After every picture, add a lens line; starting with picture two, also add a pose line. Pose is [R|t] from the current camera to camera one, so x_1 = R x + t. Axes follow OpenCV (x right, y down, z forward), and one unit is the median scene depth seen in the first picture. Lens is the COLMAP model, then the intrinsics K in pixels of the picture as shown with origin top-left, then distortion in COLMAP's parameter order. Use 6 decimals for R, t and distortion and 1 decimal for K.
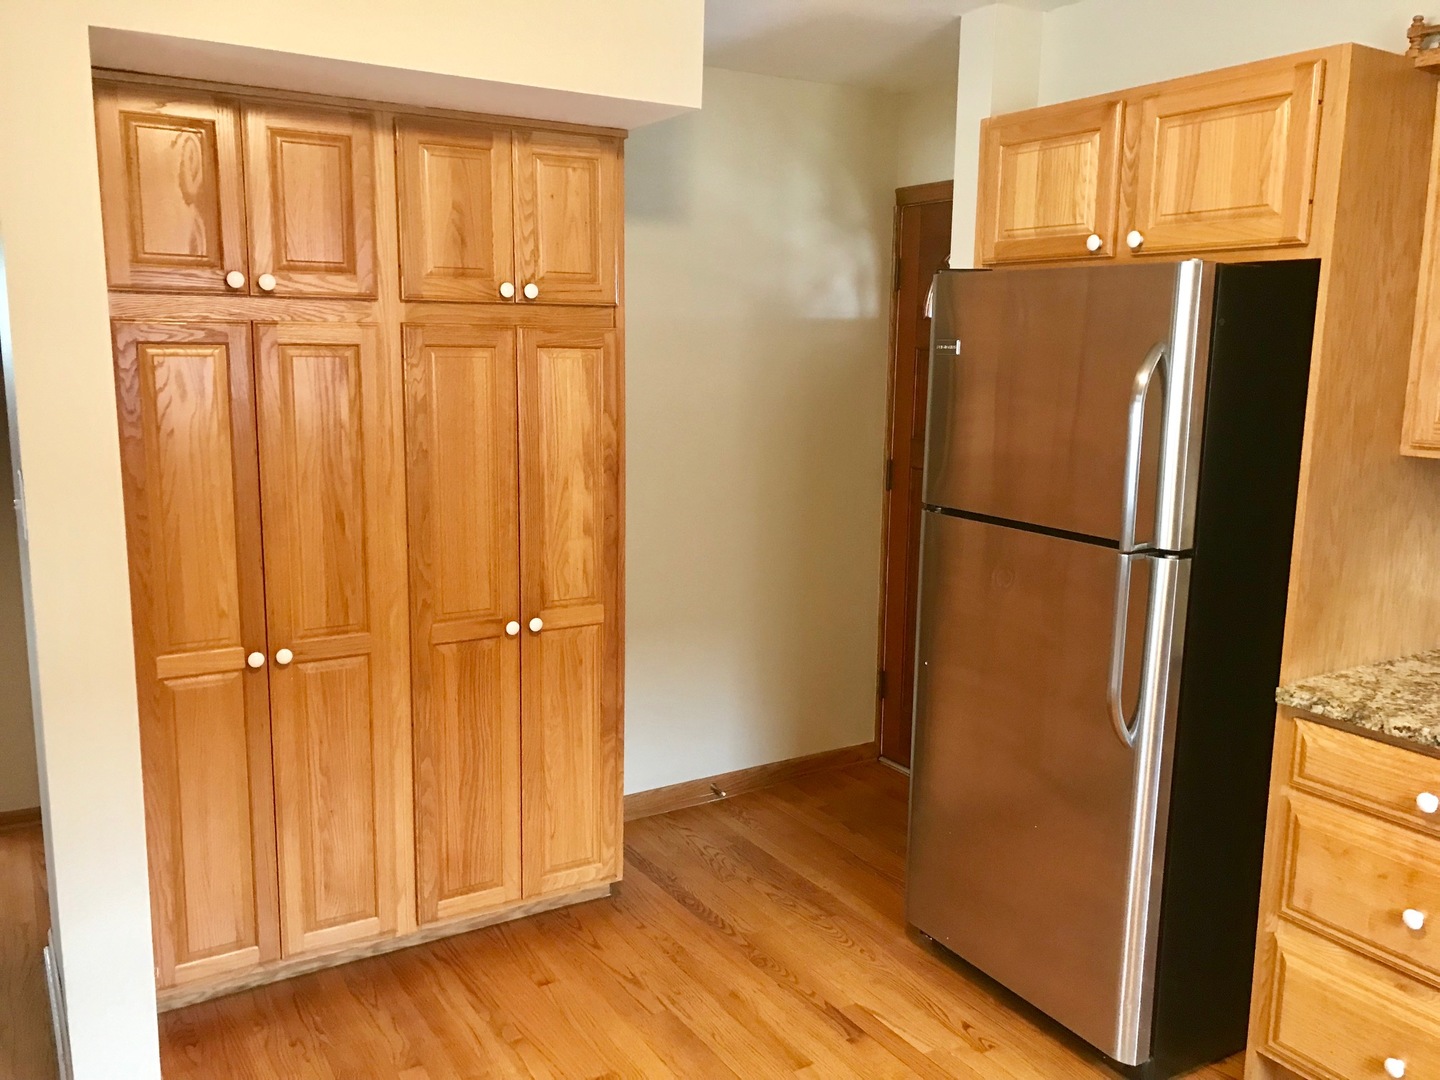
lens RADIAL K [[1184.6, 0, 720.0], [0, 1184.6, 540.0], [0, 0, 1]] dist [0.047561, -0.057977]
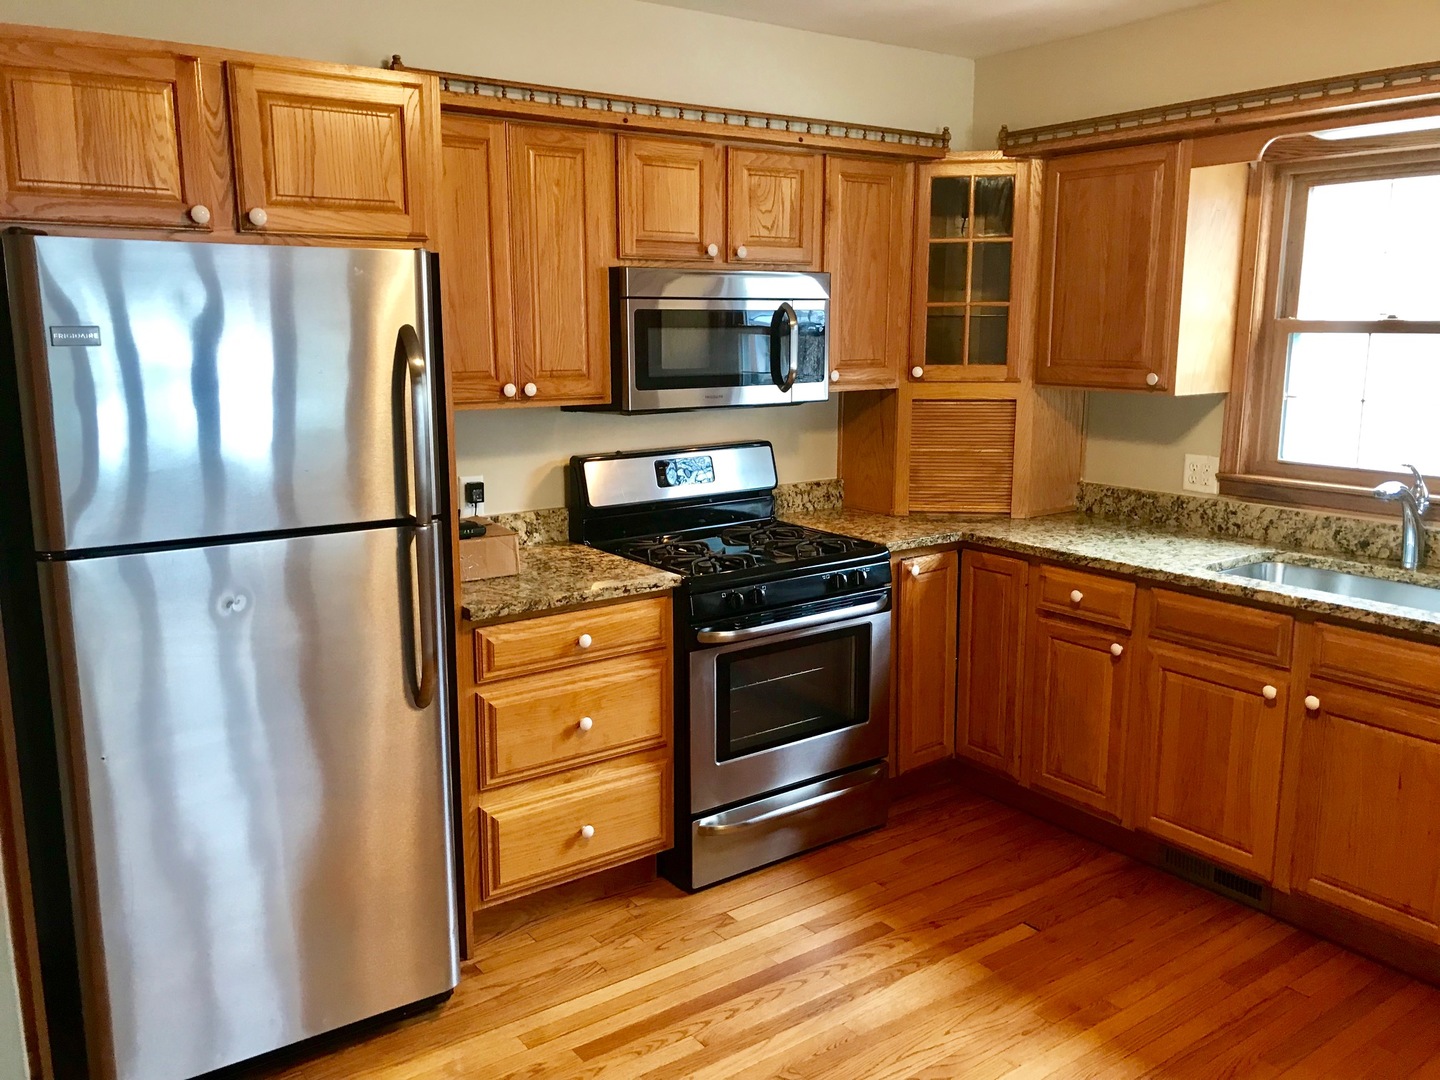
lens RADIAL K [[1189.8, 0, 740.2], [0, 1189.8, 542.5], [0, 0, 1]] dist [0.053361, -0.064340]
pose [[-0.089266, -0.198441, 0.976039, -0.712673], [0.169188, 0.962689, 0.211200, -0.148213], [-0.981533, 0.183987, -0.052362, 0.765475]]
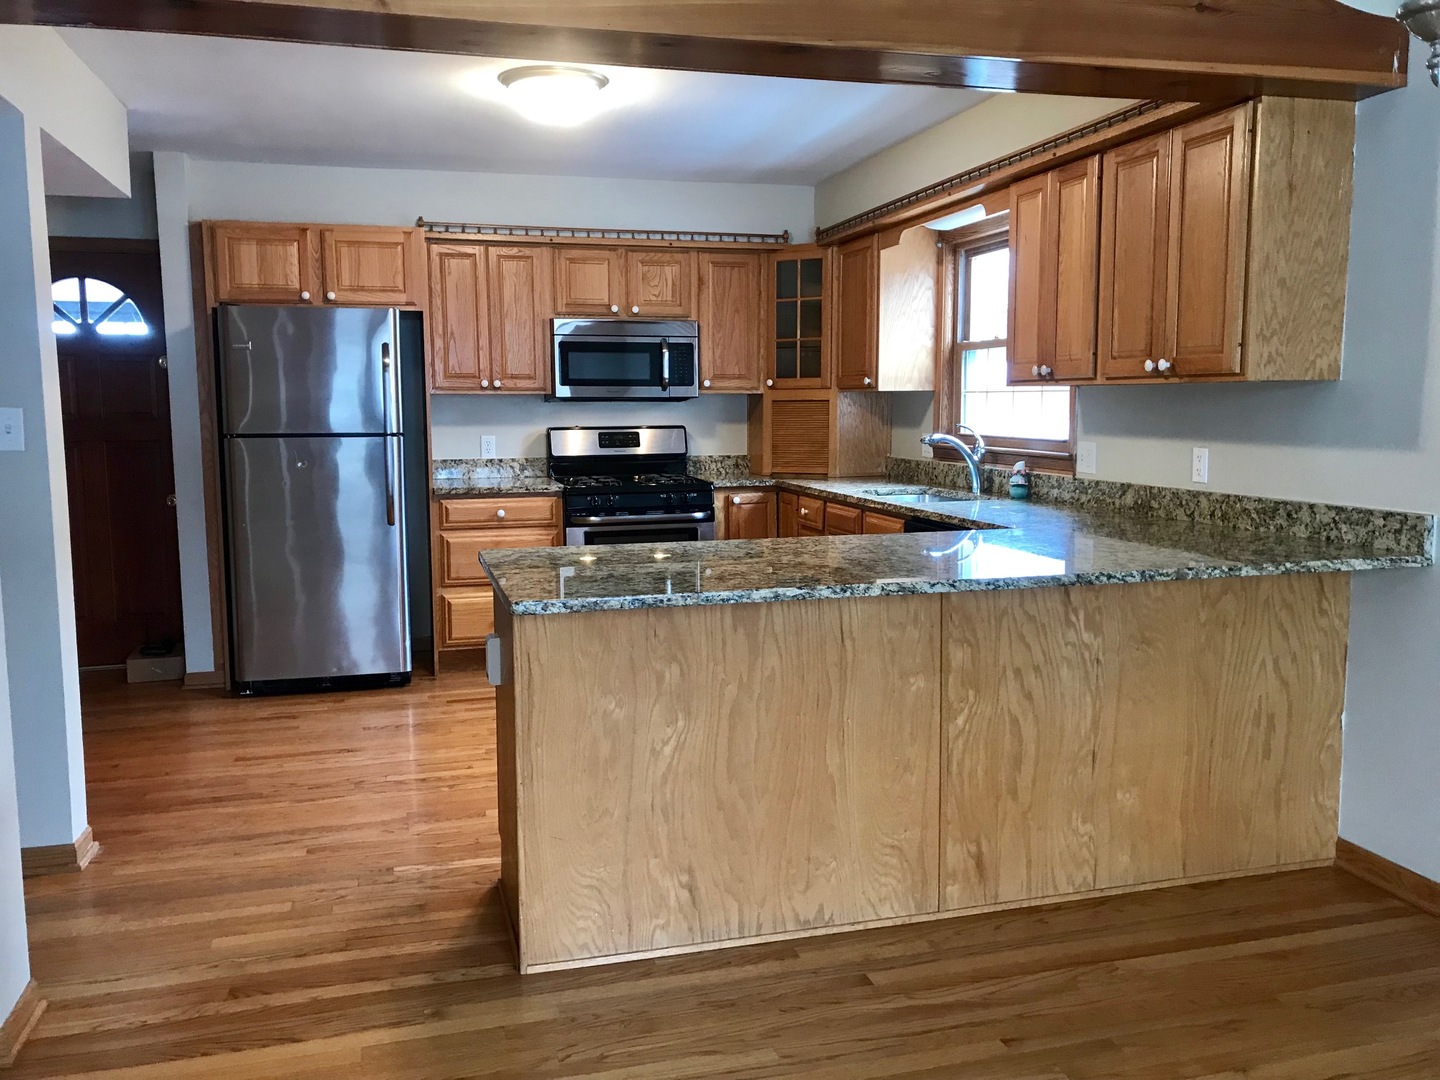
lens RADIAL K [[1166.3, 0, 720.0], [0, 1166.3, 540.0], [0, 0, 1]] dist [0.083269, -0.200591]
pose [[0.271798, -0.129801, 0.953560, -1.609302], [0.171854, 0.981482, 0.084618, 0.122772], [-0.946885, 0.140874, 0.289072, -0.209712]]
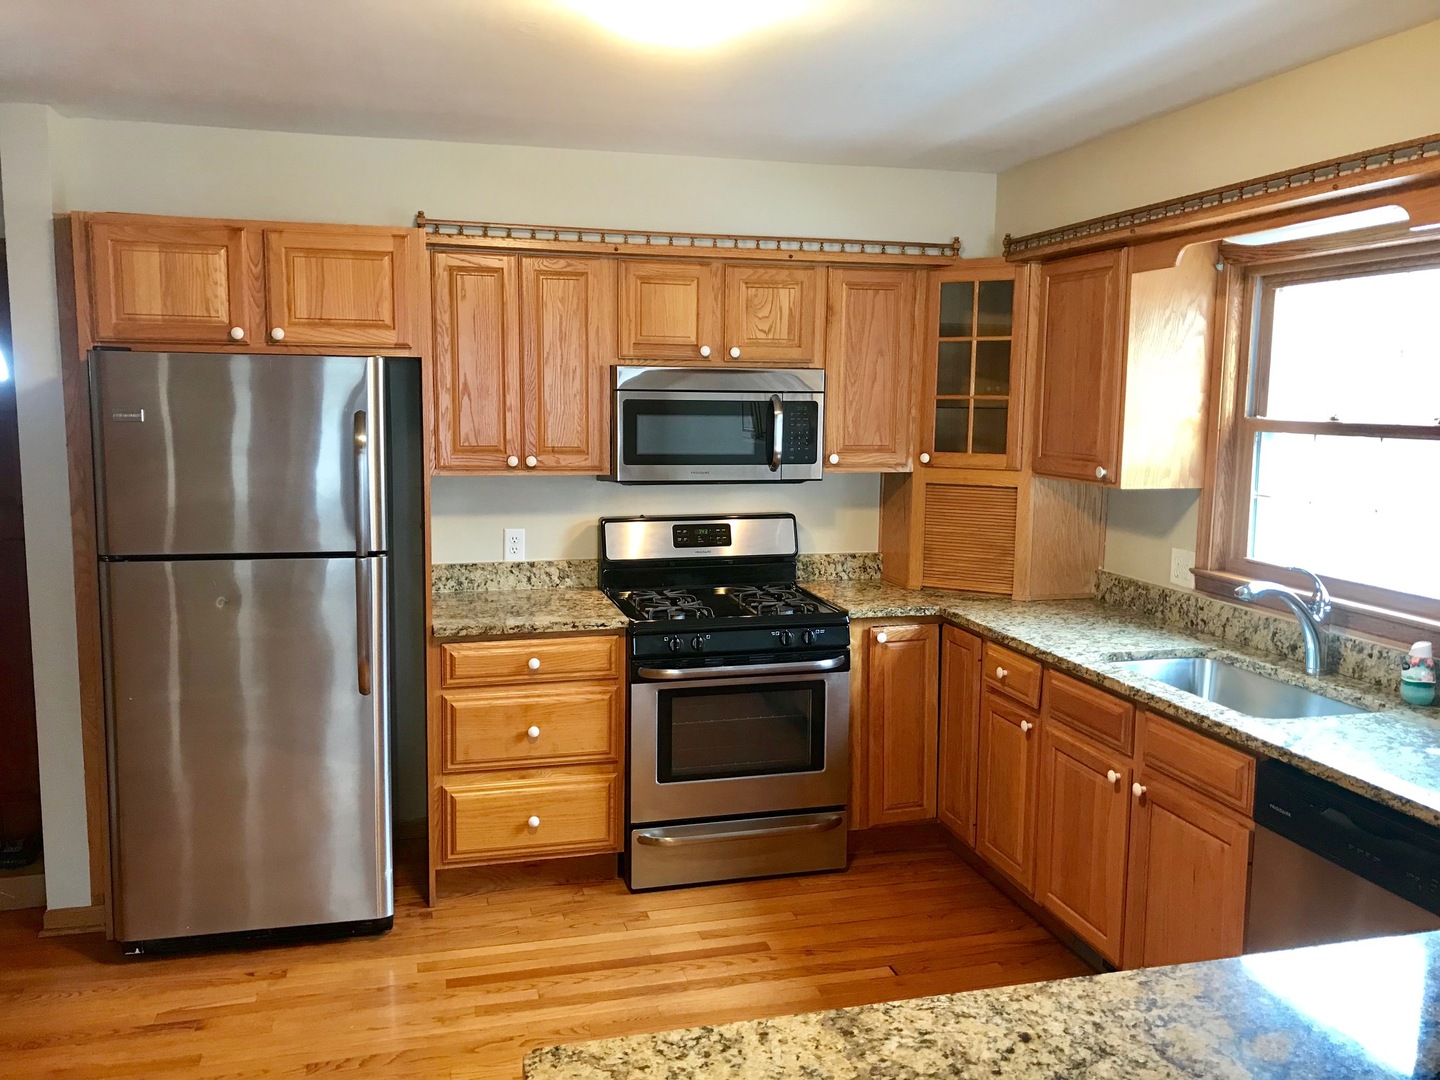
lens RADIAL K [[1184.6, 0, 720.0], [0, 1184.6, 540.0], [0, 0, 1]] dist [0.047561, -0.057977]
pose [[0.282184, -0.128891, 0.950663, -0.879923], [0.155197, 0.984014, 0.087346, -0.066561], [-0.946724, 0.122893, 0.297677, 0.160521]]
